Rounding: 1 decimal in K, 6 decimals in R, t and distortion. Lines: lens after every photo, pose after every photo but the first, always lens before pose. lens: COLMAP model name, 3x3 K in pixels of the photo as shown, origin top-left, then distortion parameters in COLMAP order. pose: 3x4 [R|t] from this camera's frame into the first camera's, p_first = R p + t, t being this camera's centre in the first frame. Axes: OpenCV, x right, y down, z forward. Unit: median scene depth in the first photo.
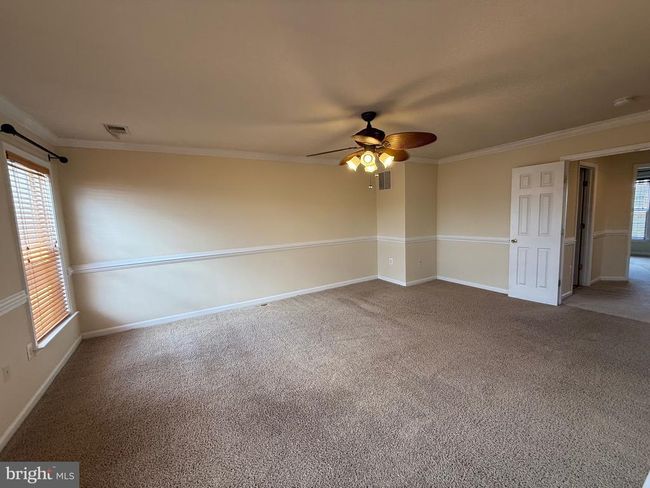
lens RADIAL K [[259.4, 0, 325.7], [0, 259.4, 243.8], [0, 0, 1]] dist [0.001572, -0.000055]
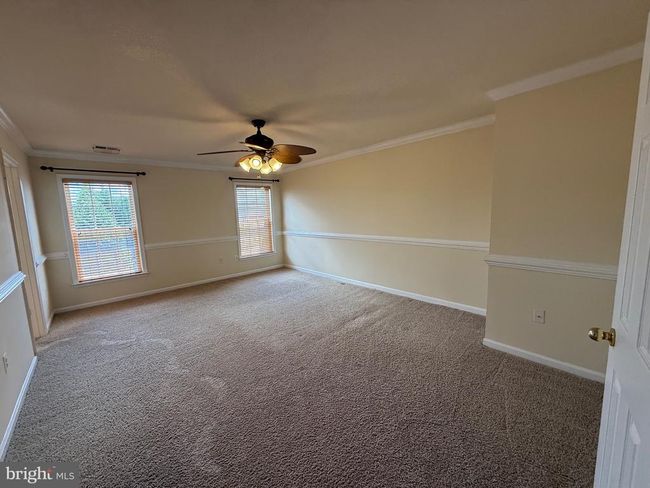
lens RADIAL K [[259.4, 0, 325.7], [0, 259.4, 243.7], [0, 0, 1]] dist [0.001572, -0.000055]
pose [[0.201795, 0.155406, -0.967020, 0.851914], [-0.084233, 0.986427, 0.140948, -0.101865], [0.975799, 0.053012, 0.212146, 0.661821]]
